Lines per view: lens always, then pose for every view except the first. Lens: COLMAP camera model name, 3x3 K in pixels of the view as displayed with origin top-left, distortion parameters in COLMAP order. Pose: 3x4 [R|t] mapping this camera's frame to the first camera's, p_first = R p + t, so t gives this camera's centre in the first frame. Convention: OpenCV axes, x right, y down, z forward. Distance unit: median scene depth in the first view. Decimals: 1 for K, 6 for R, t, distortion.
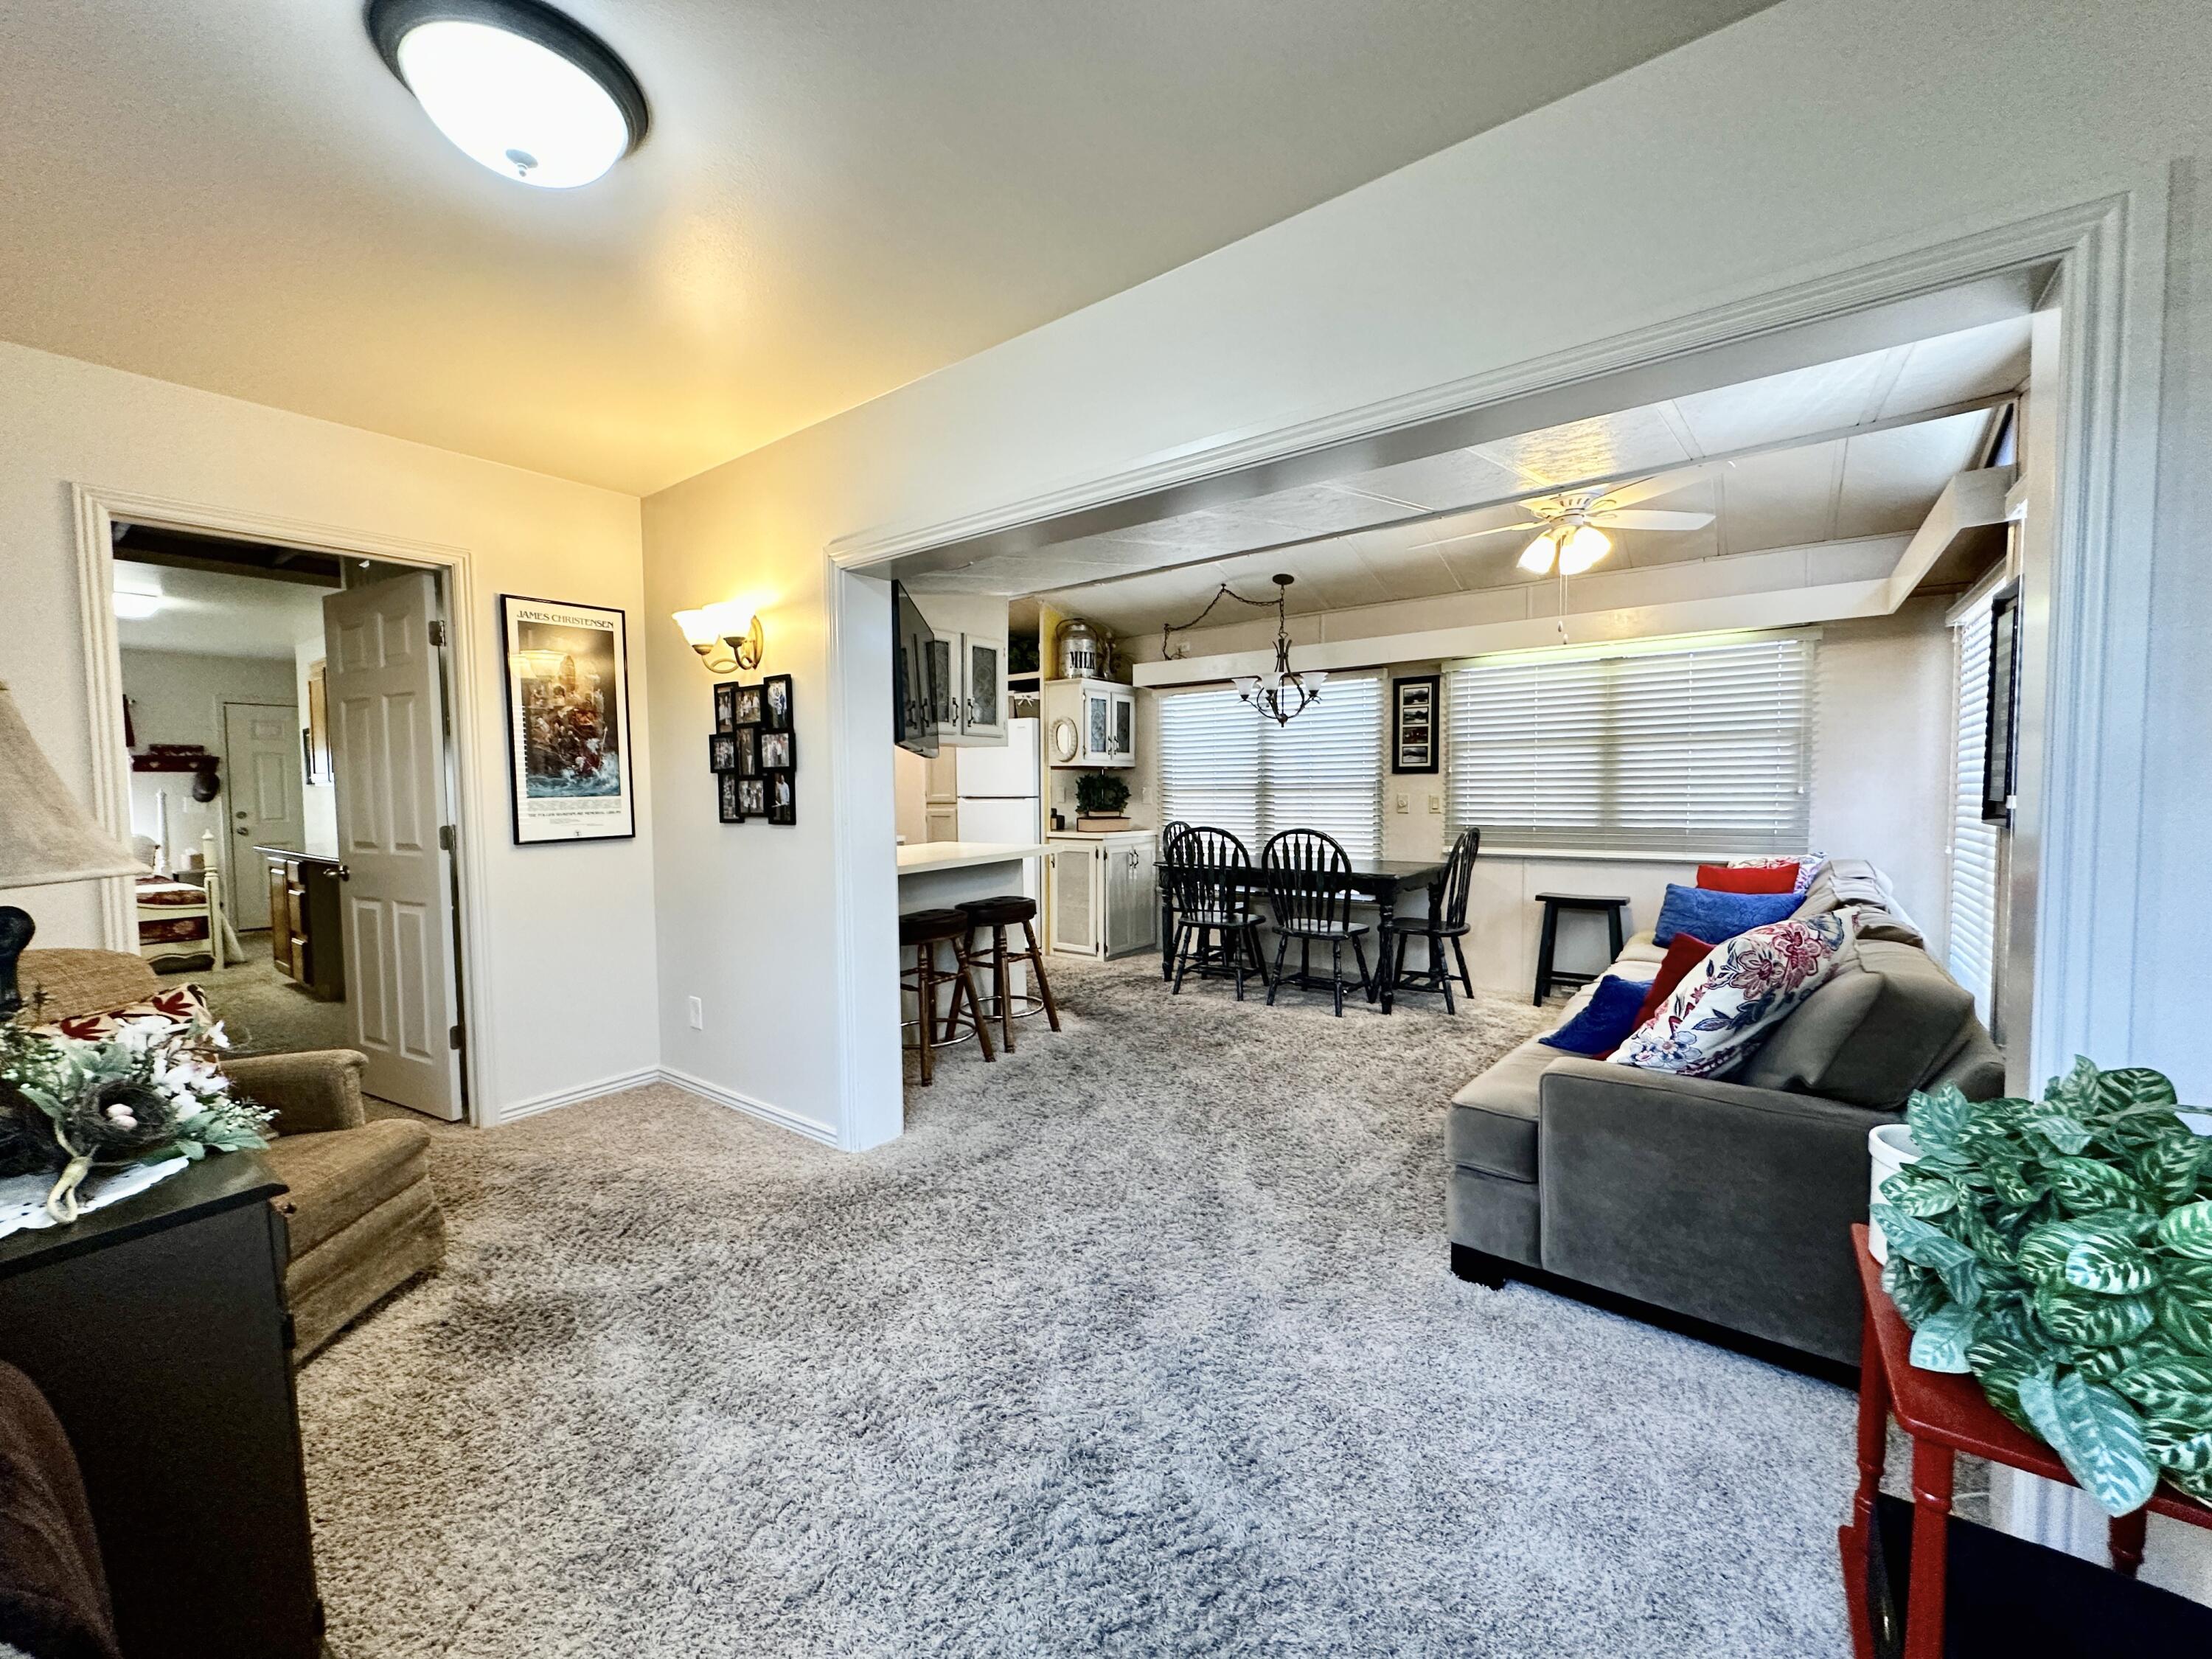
lens RADIAL K [[885.2, 0, 1111.8], [0, 885.2, 836.4], [0, 0, 1]] dist [-0.002384, 0.000944]
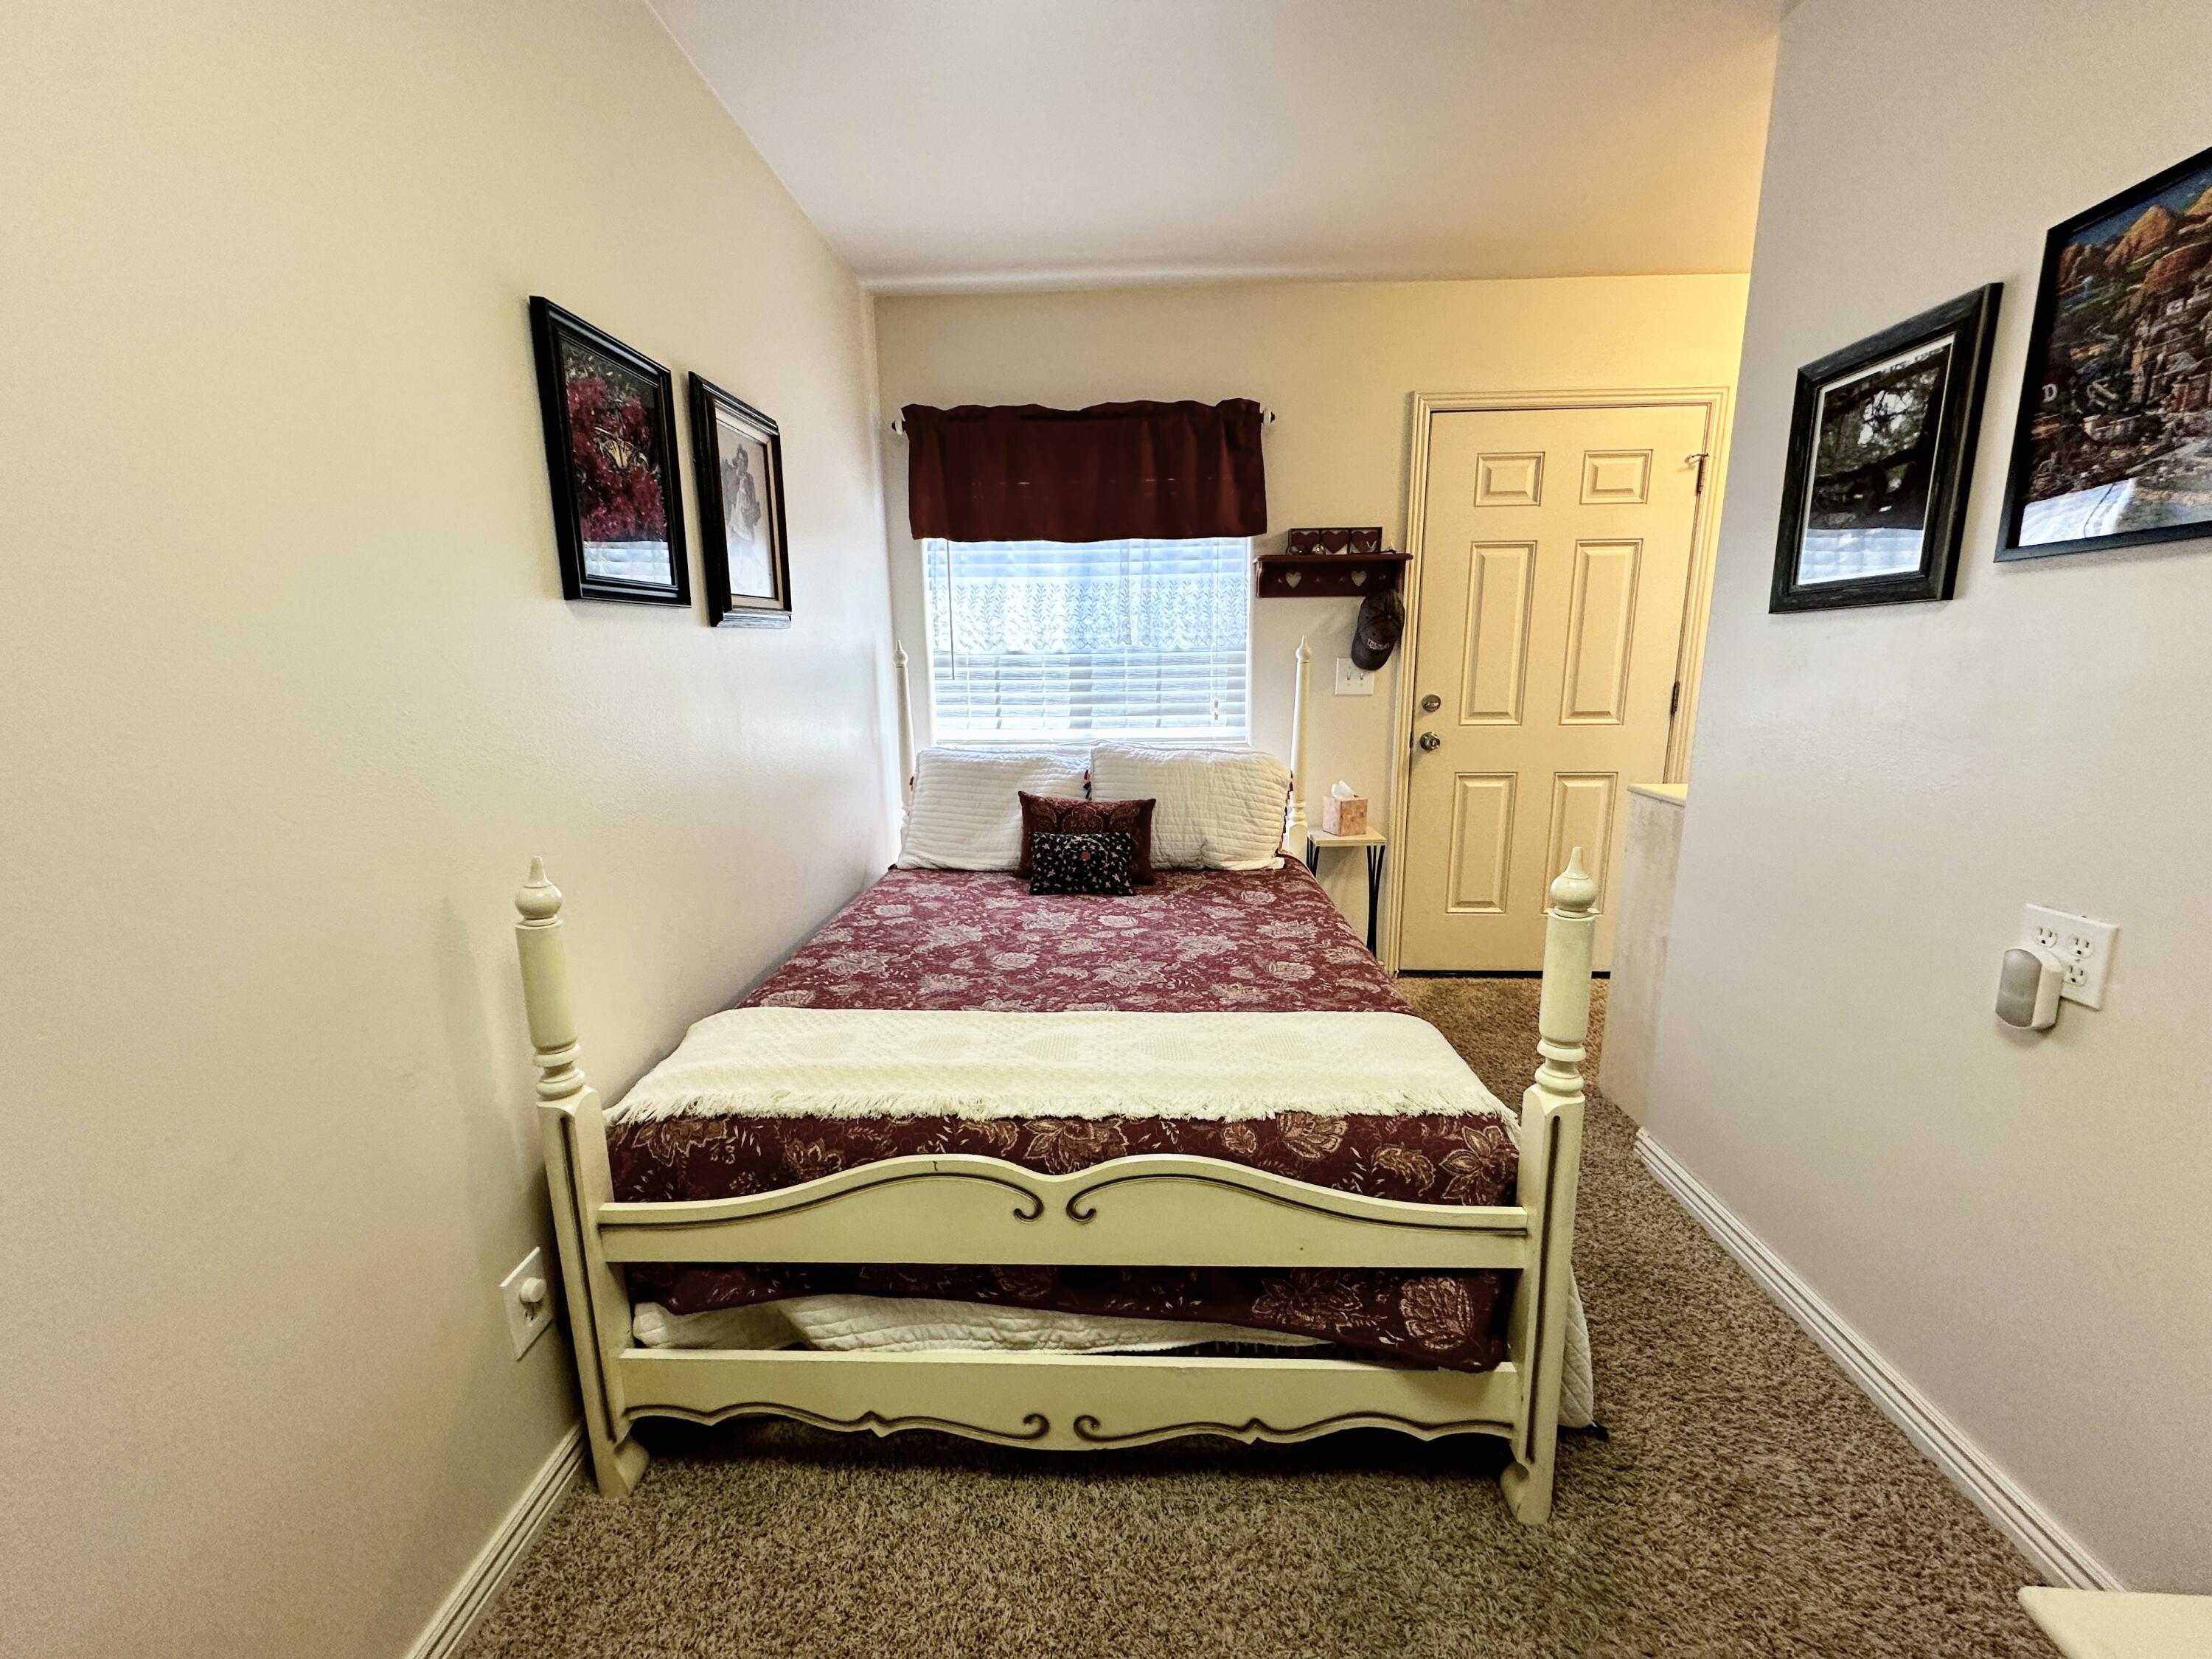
lens RADIAL K [[885.2, 0, 1108.9], [0, 885.2, 844.0], [0, 0, 1]] dist [-0.002384, 0.000944]
pose [[0.562473, 0.149727, -0.813146, -0.756628], [-0.031699, 0.986649, 0.159748, -0.021376], [0.826208, -0.064078, 0.559710, 0.671233]]
